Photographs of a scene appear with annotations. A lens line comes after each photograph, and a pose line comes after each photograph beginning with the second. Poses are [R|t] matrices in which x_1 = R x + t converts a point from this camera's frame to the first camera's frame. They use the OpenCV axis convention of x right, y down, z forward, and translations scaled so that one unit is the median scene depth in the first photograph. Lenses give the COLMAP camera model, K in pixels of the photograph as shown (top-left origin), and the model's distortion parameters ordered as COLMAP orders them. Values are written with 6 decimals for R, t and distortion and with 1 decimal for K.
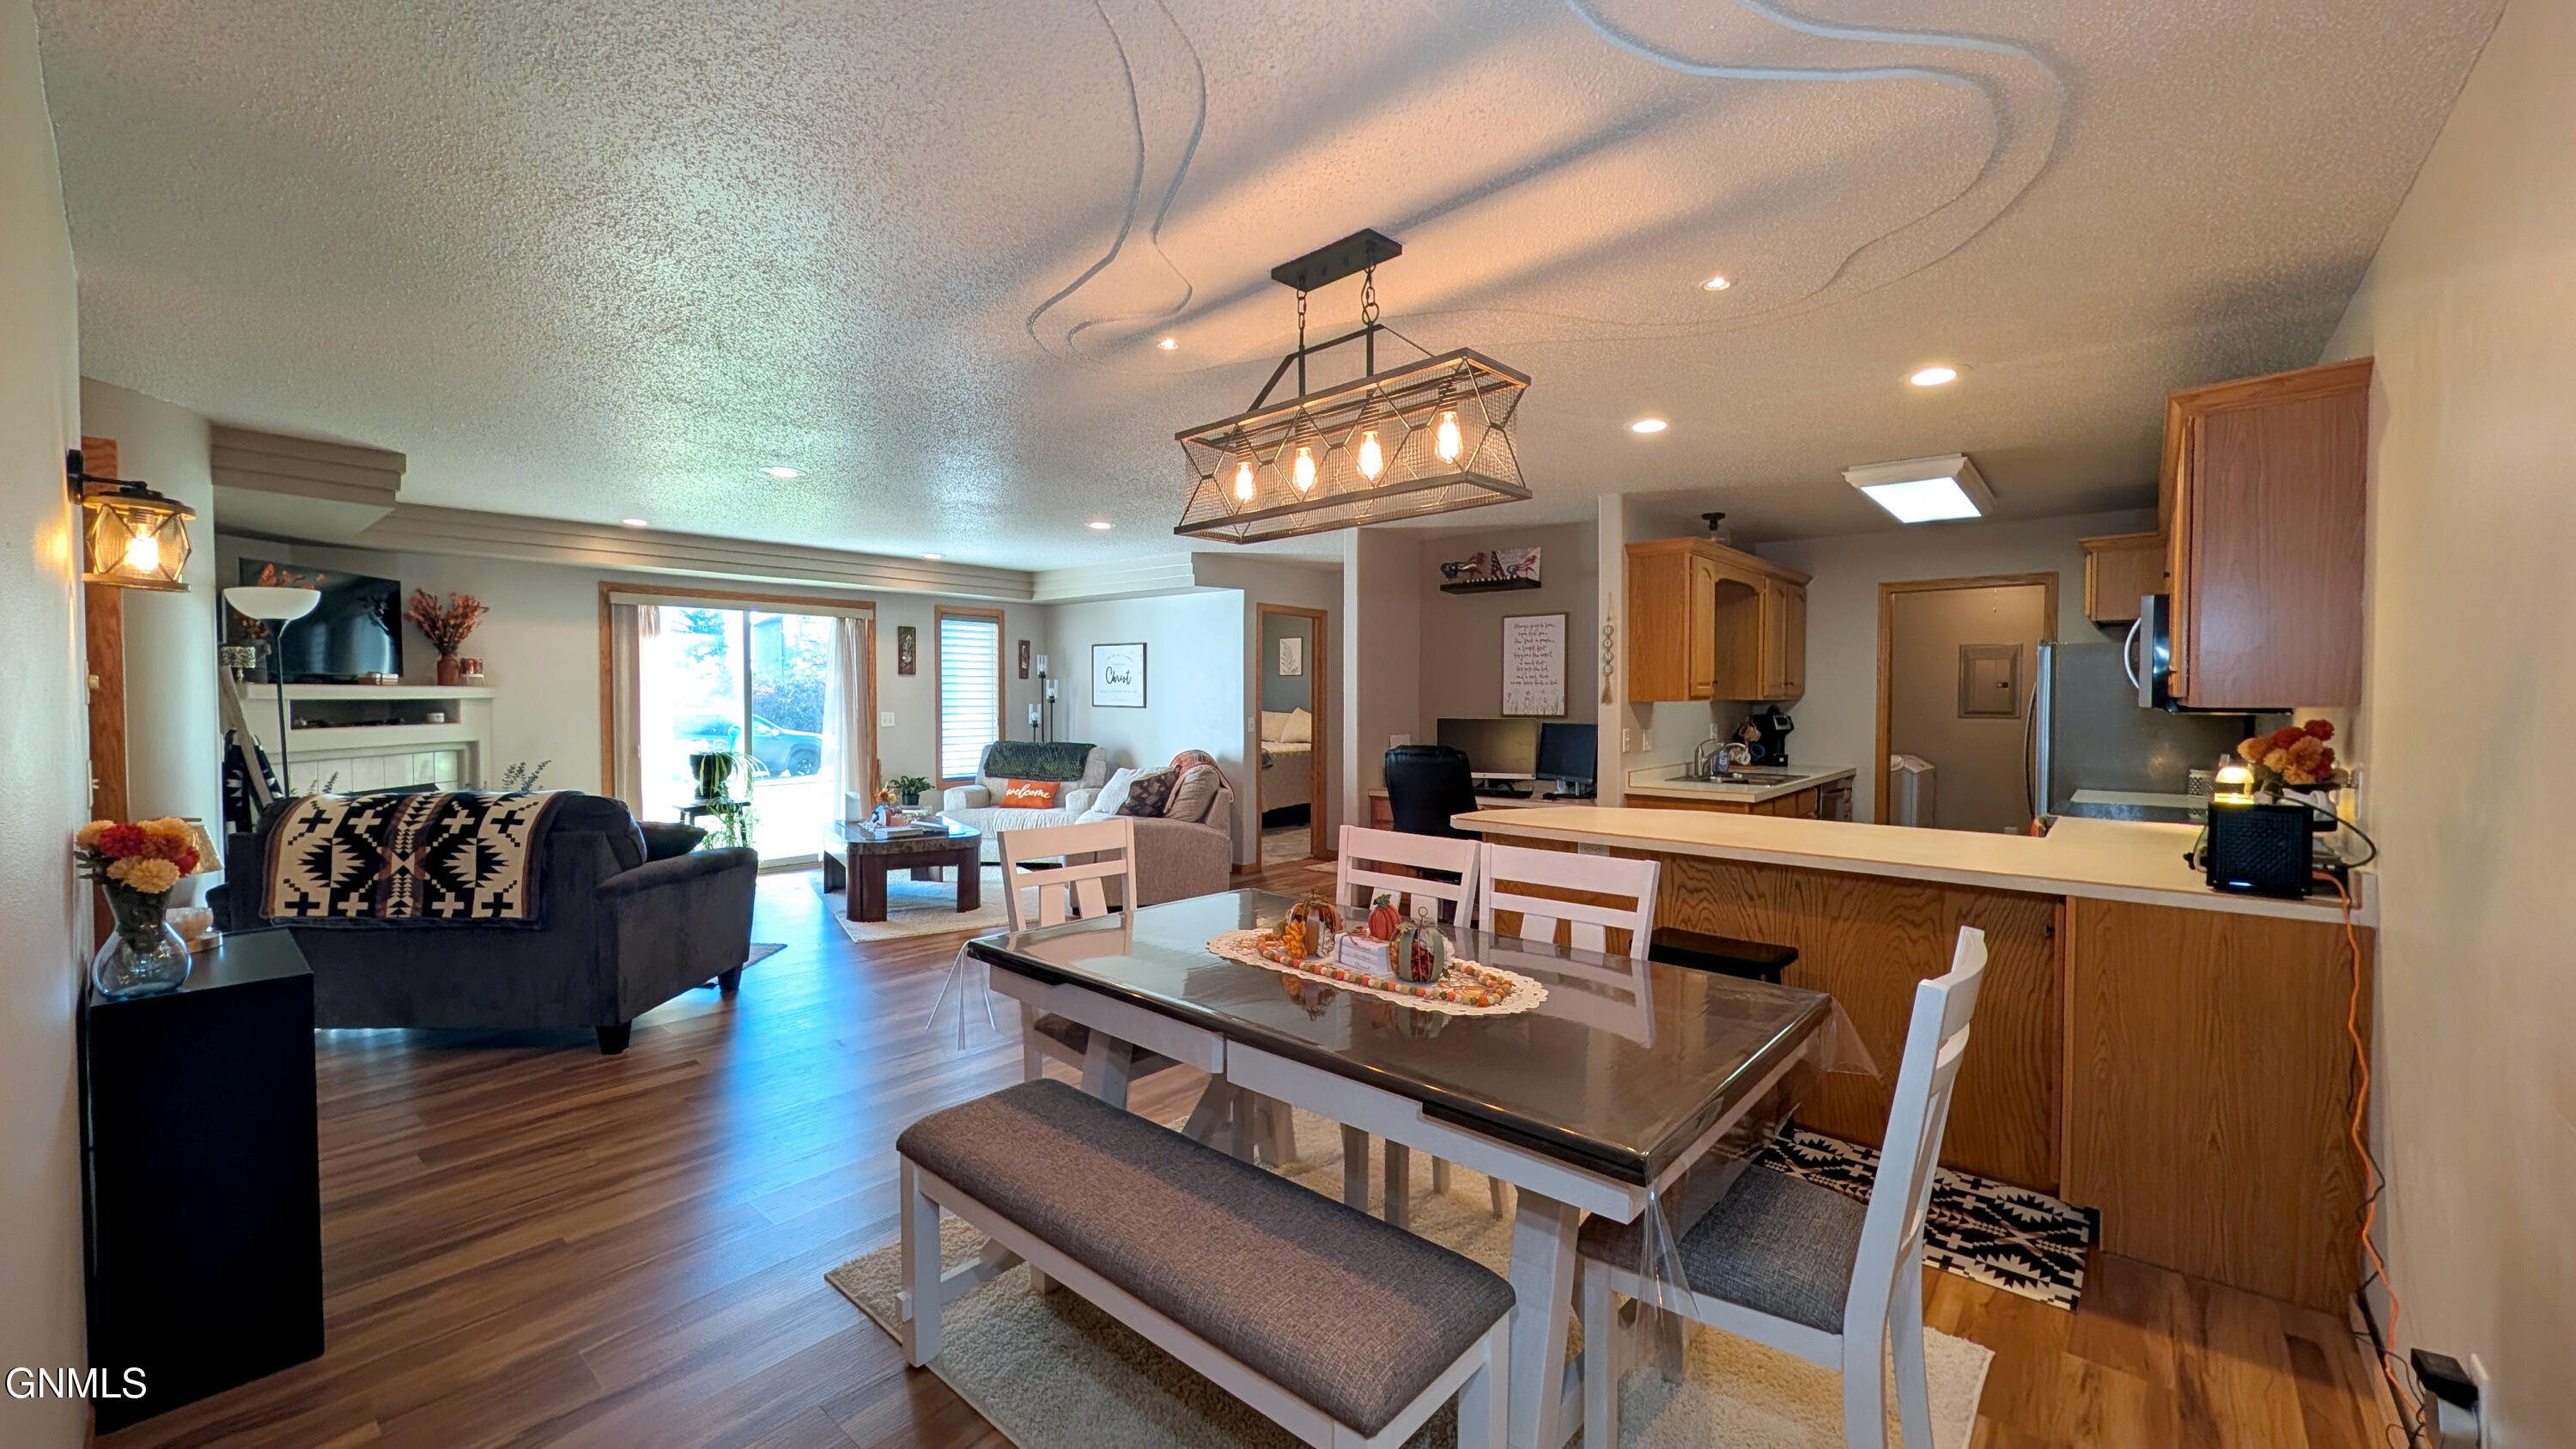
lens RADIAL K [[979.8, 0, 1288.0], [0, 979.8, 724.5], [0, 0, 1]] dist [0.001424, 0.000175]
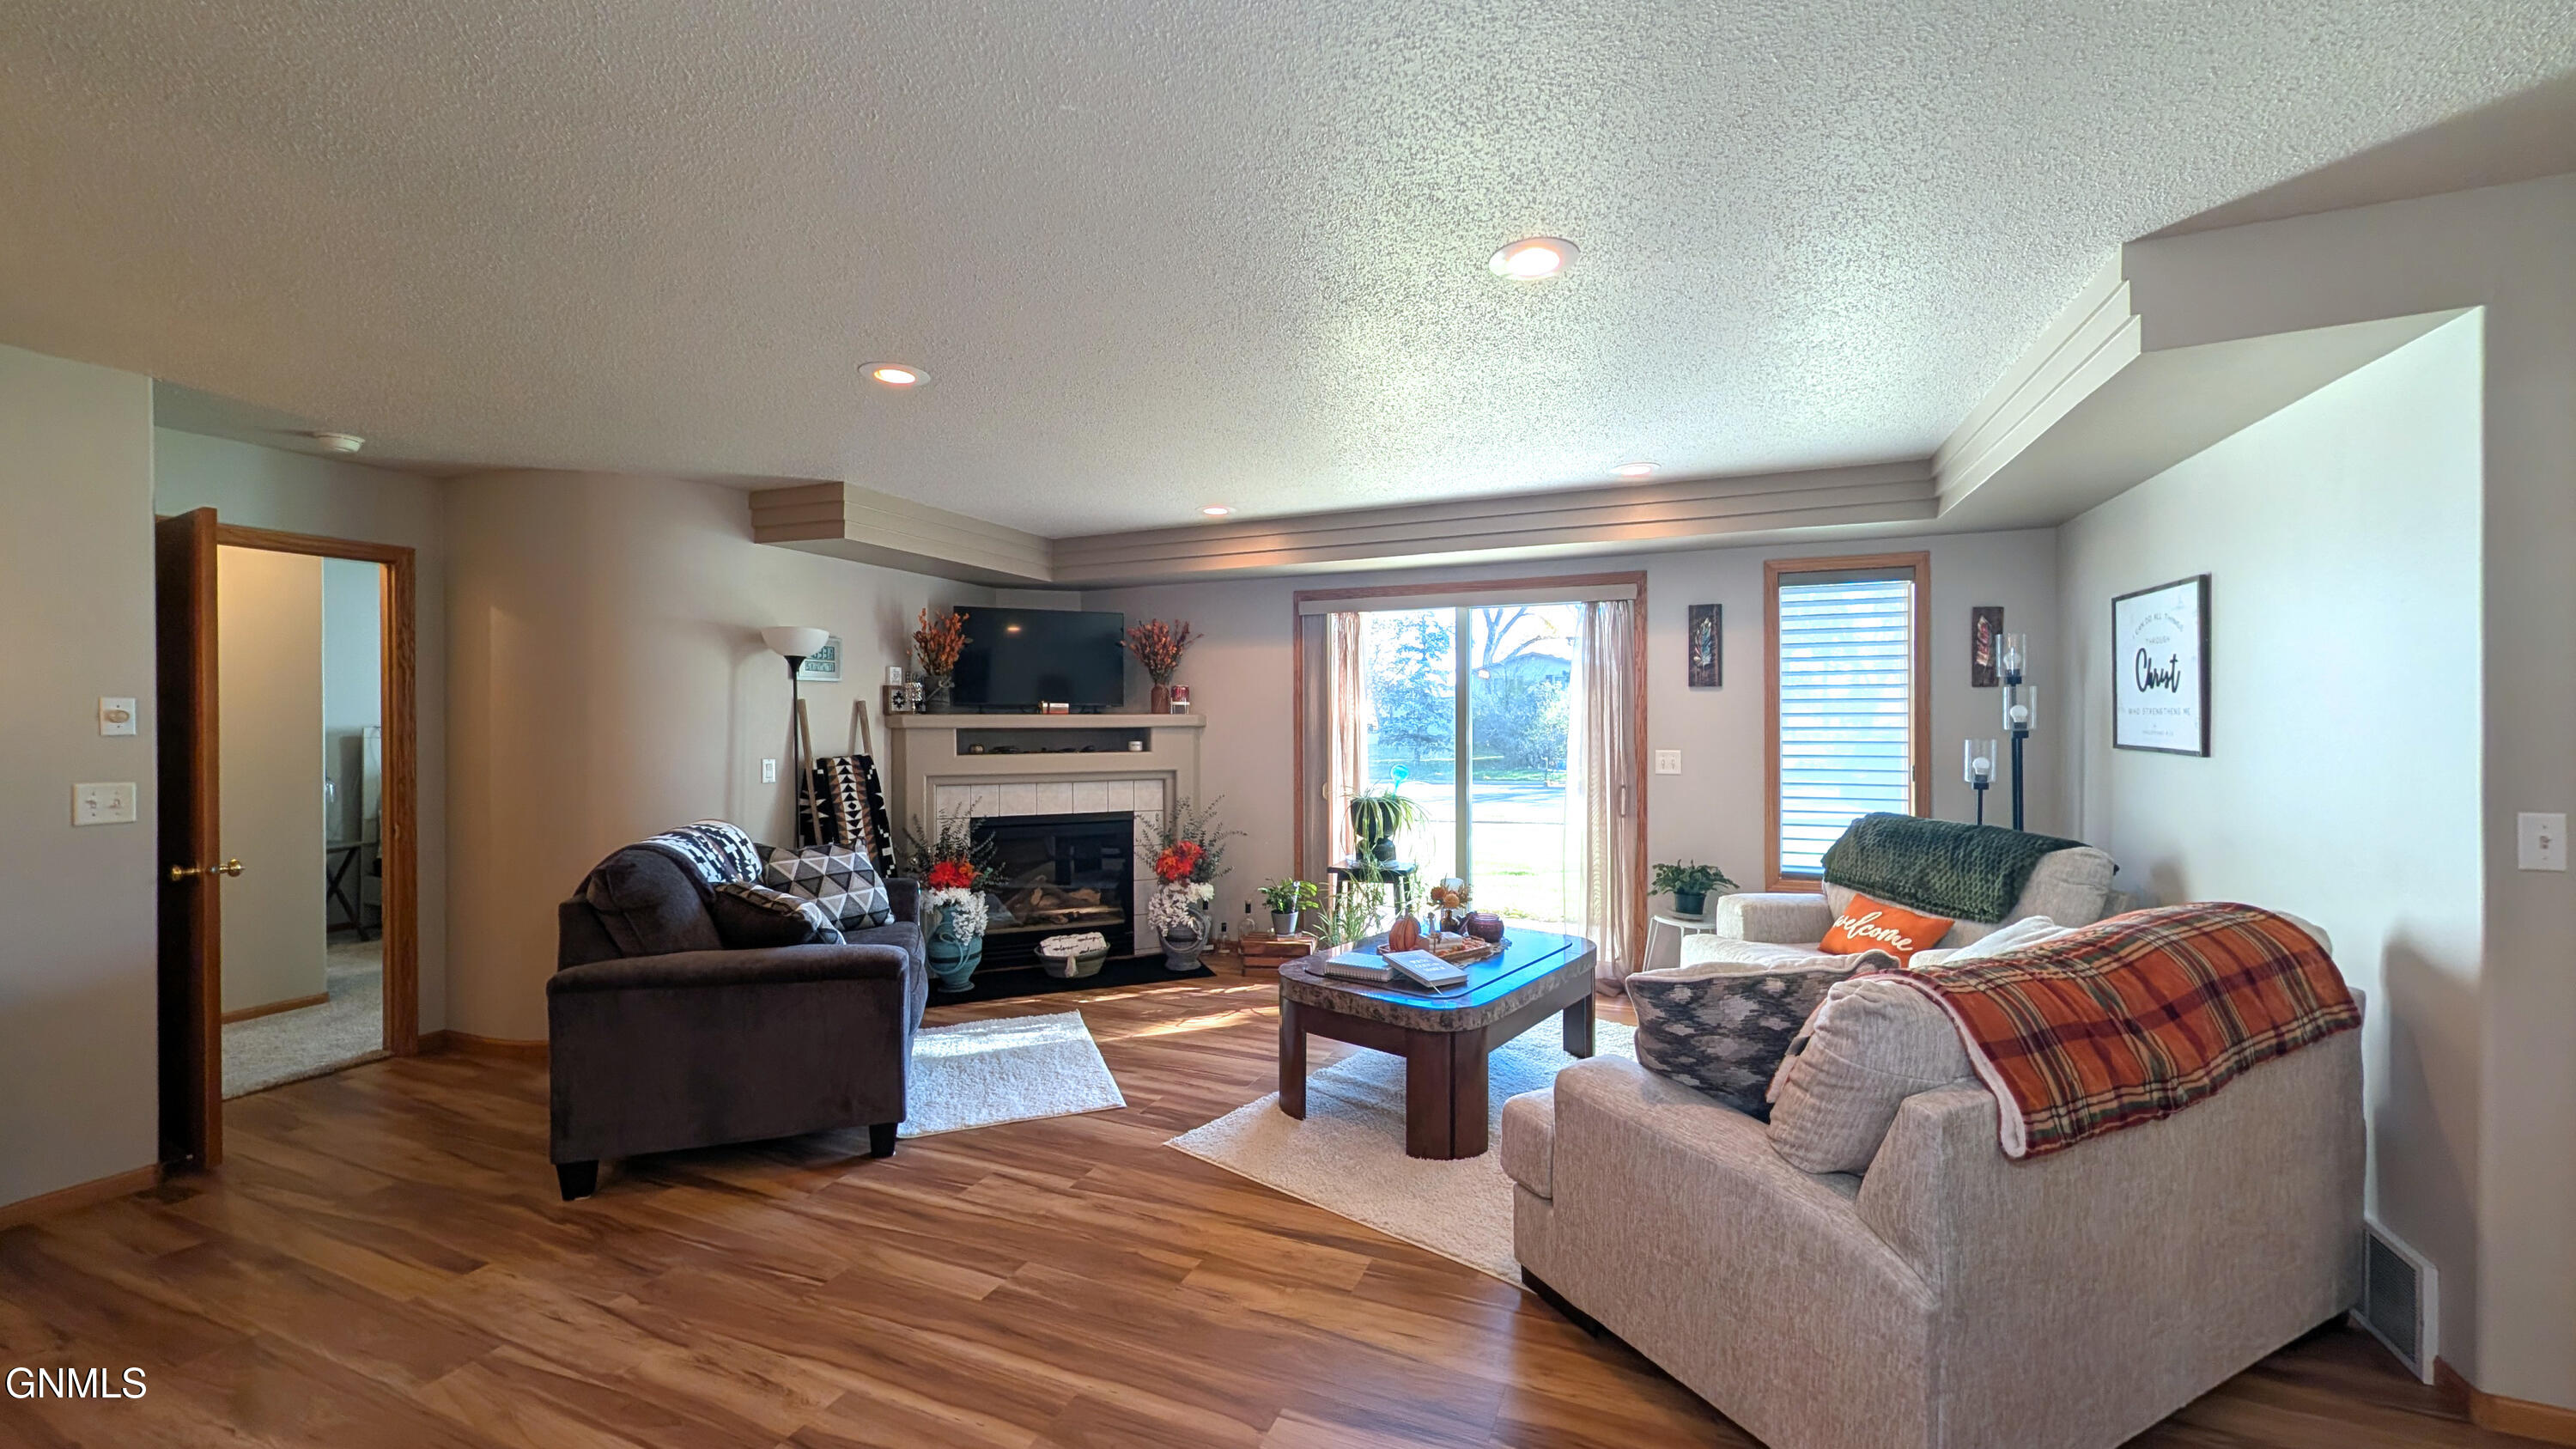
lens RADIAL K [[979.8, 0, 1288.0], [0, 979.8, 724.5], [0, 0, 1]] dist [0.001424, 0.000175]
pose [[0.291428, 0.001709, -0.956591, 0.104361], [-0.025620, 0.999654, -0.006019, -0.019345], [0.956250, 0.026262, 0.291371, 0.626792]]
